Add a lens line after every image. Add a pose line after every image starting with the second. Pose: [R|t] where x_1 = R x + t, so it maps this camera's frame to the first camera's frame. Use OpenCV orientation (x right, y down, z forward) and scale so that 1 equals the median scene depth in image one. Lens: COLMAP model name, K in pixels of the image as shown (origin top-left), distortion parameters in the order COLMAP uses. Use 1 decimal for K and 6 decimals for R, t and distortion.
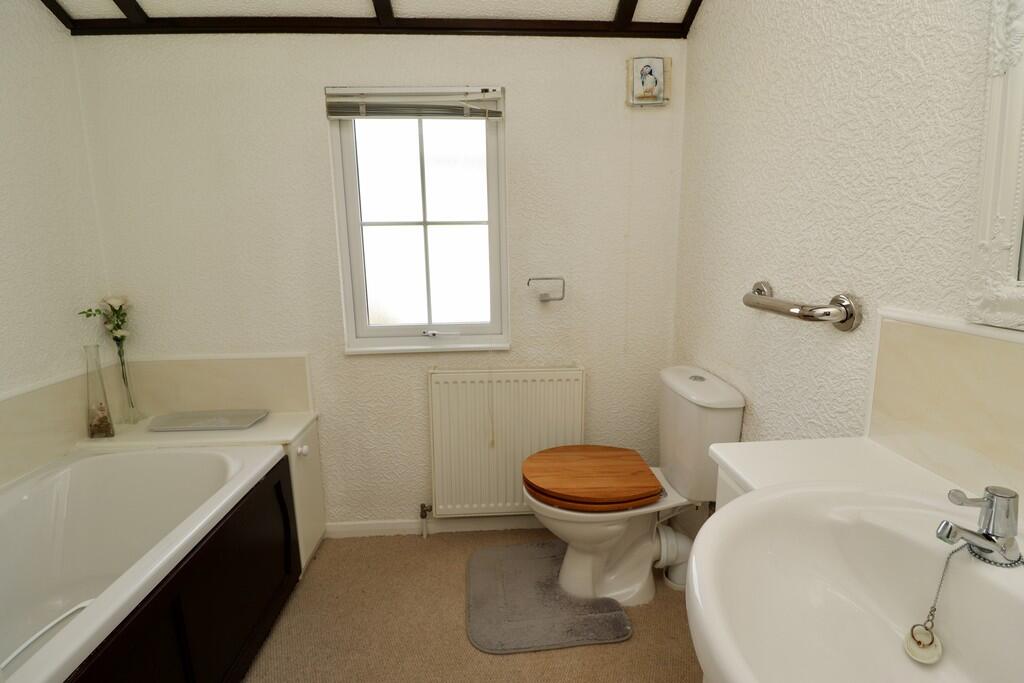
lens RADIAL K [[474.0, 0, 507.7], [0, 474.0, 345.1], [0, 0, 1]] dist [0.002436, -0.000734]
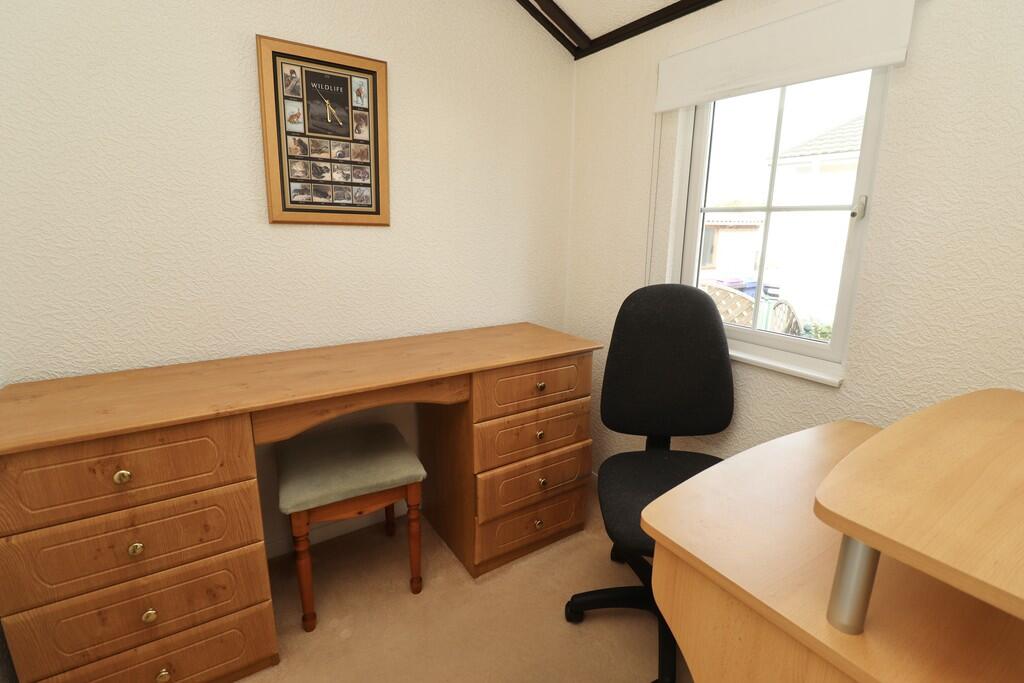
lens RADIAL K [[474.0, 0, 512.6], [0, 474.0, 341.4], [0, 0, 1]] dist [0.002436, -0.000734]
pose [[0.815403, -0.079782, 0.573370, -0.735942], [0.054347, 0.996633, 0.061389, -0.113608], [-0.576337, -0.018896, 0.816994, 0.565868]]
